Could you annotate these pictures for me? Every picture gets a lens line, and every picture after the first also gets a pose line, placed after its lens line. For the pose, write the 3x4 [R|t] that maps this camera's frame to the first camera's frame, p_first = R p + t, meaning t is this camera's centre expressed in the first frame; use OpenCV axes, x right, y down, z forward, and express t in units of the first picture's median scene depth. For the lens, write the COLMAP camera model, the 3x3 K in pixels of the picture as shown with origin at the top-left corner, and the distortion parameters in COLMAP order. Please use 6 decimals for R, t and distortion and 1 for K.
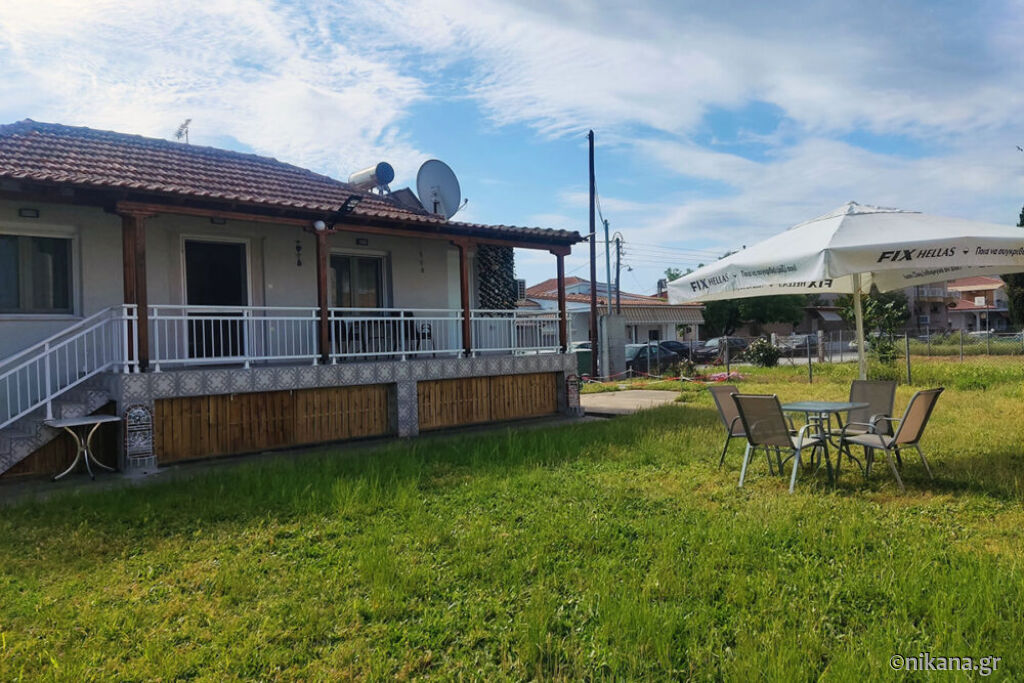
lens RADIAL K [[747.6, 0, 512.7], [0, 747.6, 347.3], [0, 0, 1]] dist [0.098285, -0.128123]
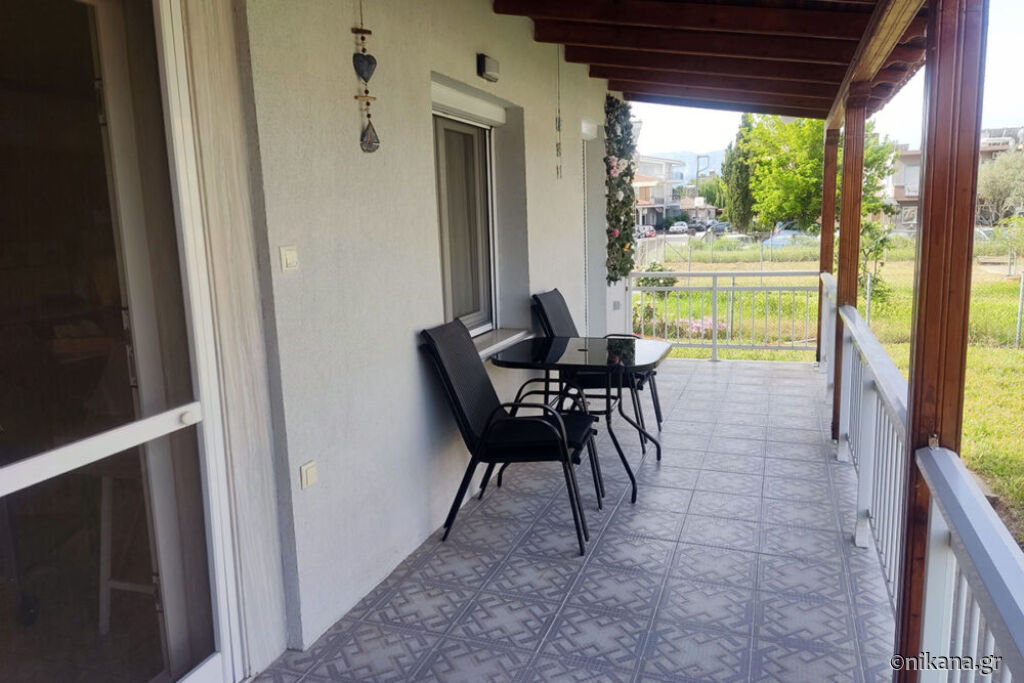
lens RADIAL K [[747.6, 0, 511.9], [0, 747.6, 341.2], [0, 0, 1]] dist [0.098285, -0.128123]
pose [[0.893470, -0.067248, 0.444059, -0.281623], [0.003657, 0.989783, 0.142534, -0.068694], [-0.449108, -0.125726, 0.884588, 0.635349]]
